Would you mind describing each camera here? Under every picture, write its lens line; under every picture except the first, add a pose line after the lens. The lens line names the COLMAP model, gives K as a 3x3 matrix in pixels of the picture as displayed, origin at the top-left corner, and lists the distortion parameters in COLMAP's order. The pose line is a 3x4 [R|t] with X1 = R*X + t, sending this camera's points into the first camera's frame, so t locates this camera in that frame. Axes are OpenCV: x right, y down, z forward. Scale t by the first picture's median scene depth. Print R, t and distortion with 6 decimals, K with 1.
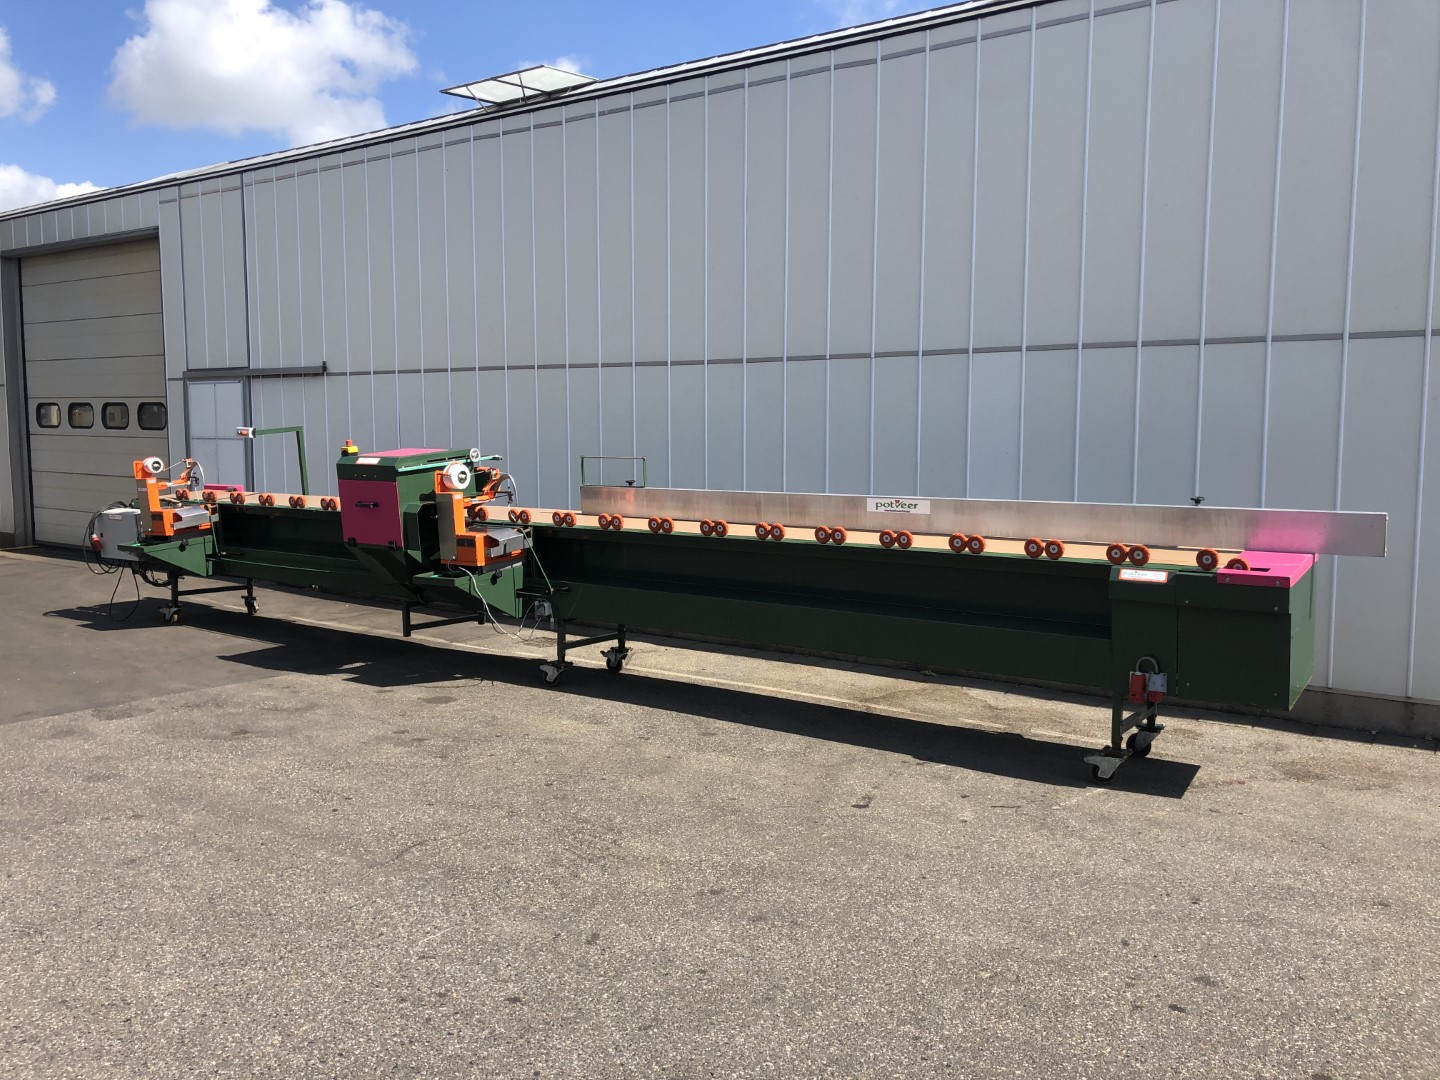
lens RADIAL K [[1144.0, 0, 727.5], [0, 1144.0, 533.7], [0, 0, 1]] dist [0.043887, -0.000594]
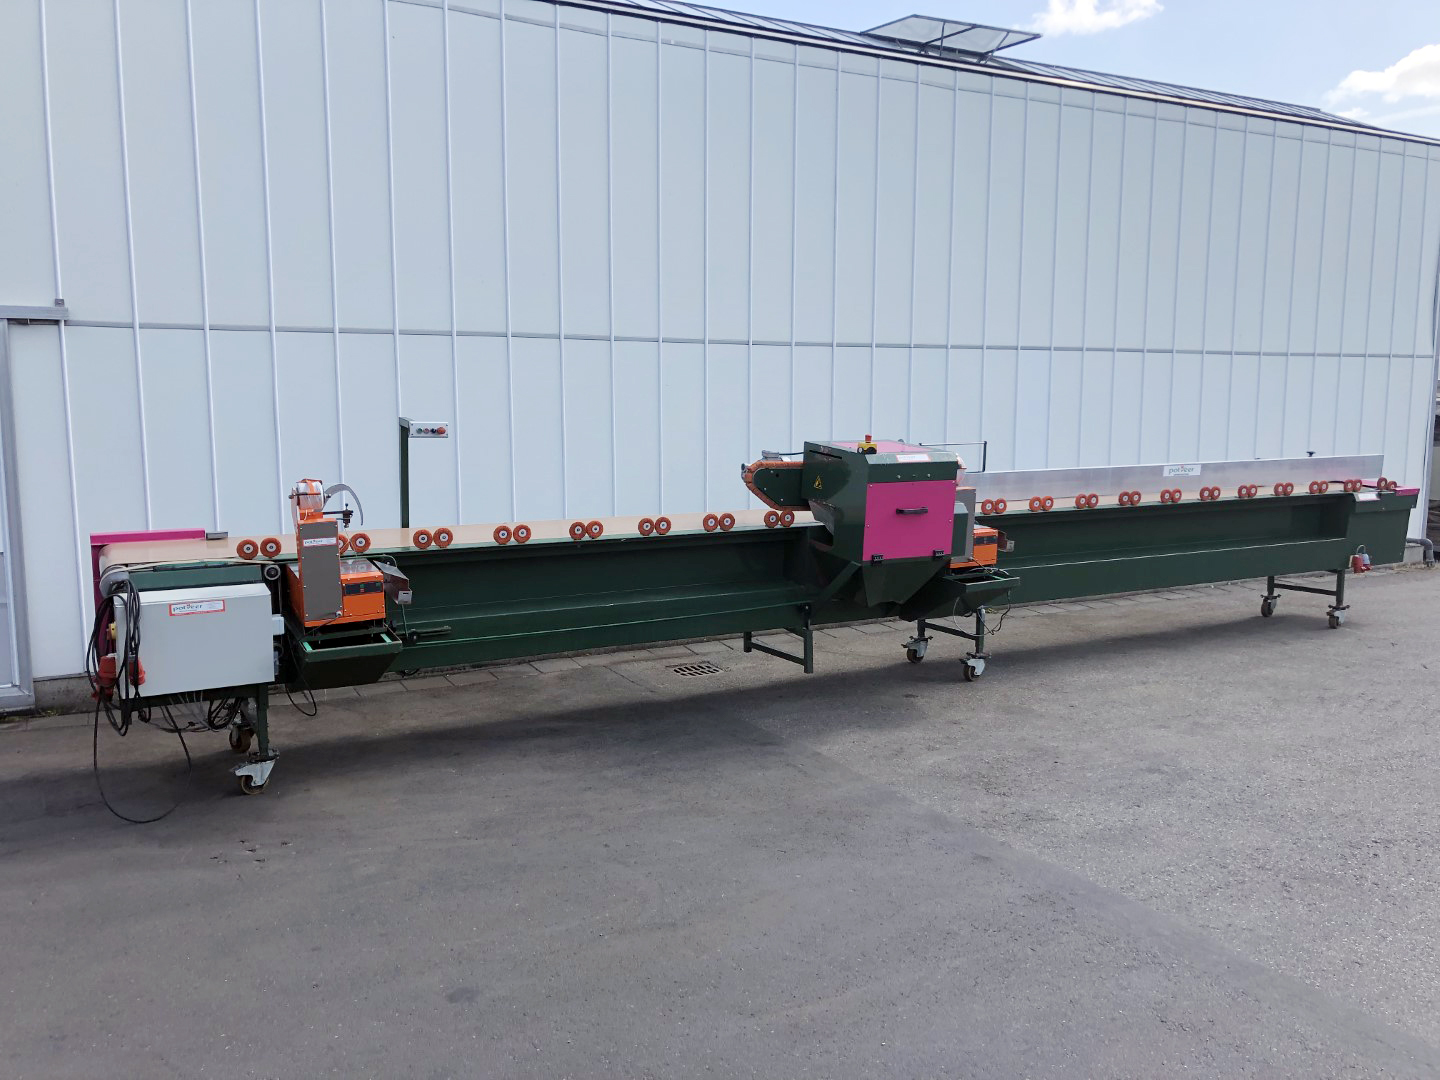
lens RADIAL K [[1144.0, 0, 727.5], [0, 1144.0, 533.7], [0, 0, 1]] dist [0.043887, -0.000594]
pose [[0.443153, -0.098520, 0.891016, -1.414867], [0.089302, 0.993850, 0.065476, -0.094292], [-0.891987, 0.050554, 0.449226, 0.958381]]
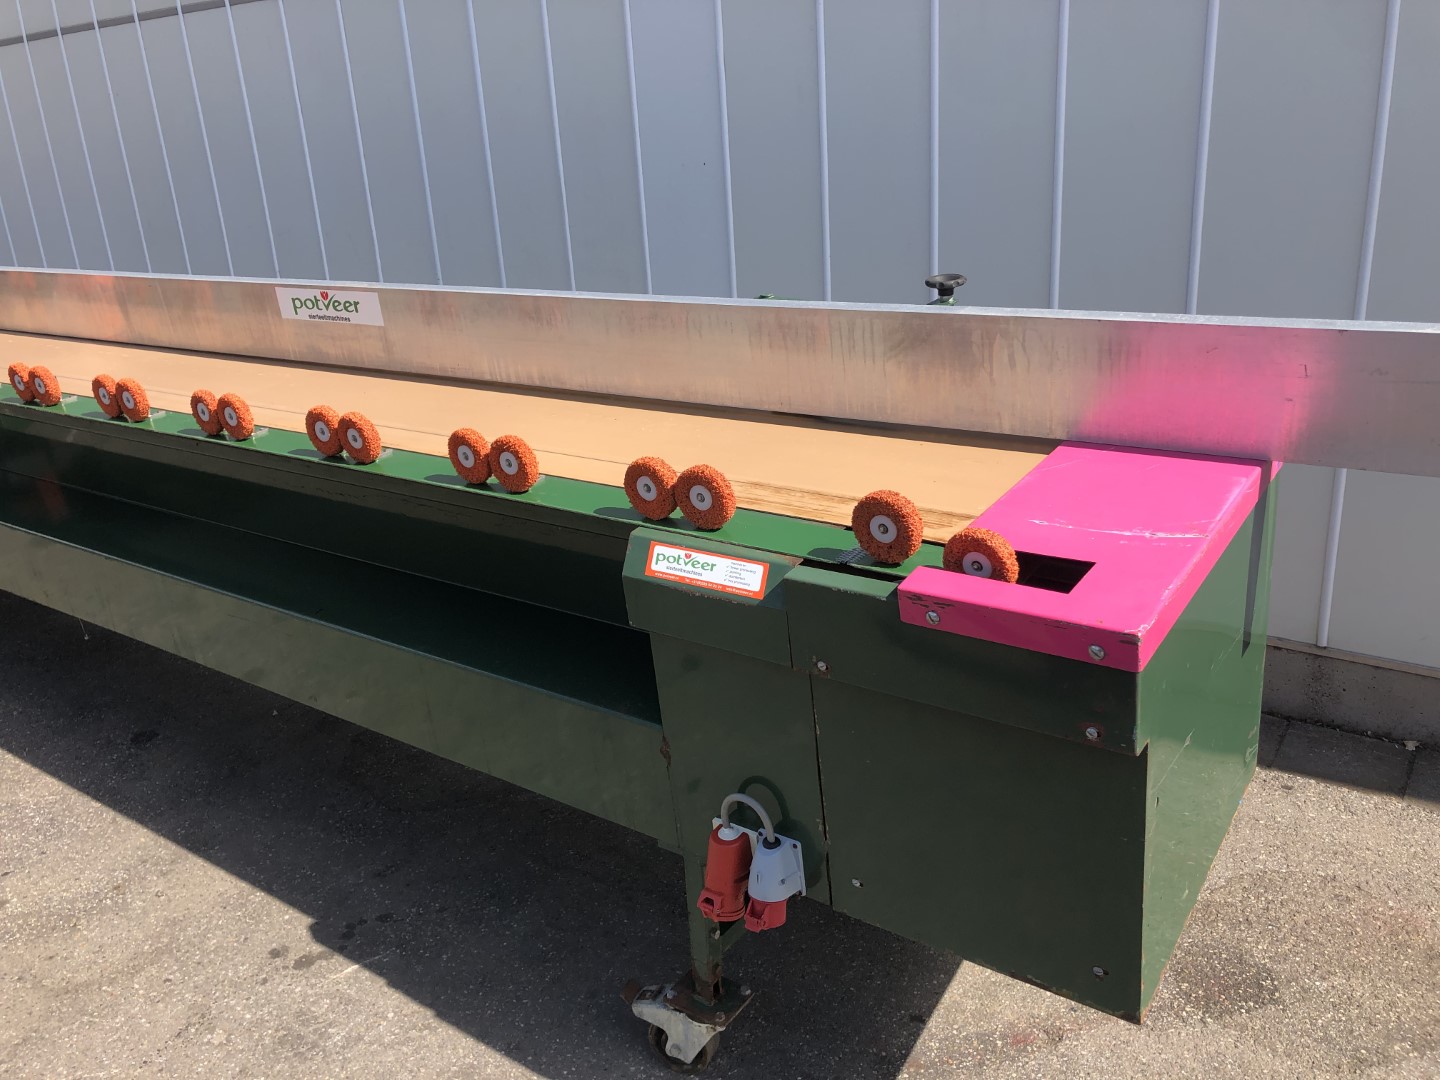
lens RADIAL K [[1144.0, 0, 727.5], [0, 1144.0, 533.7], [0, 0, 1]] dist [0.043887, -0.000594]
pose [[0.998488, -0.046833, -0.028786, 0.333892], [0.052410, 0.969011, 0.241395, -0.041312], [0.016589, -0.242539, 0.970000, 0.625516]]
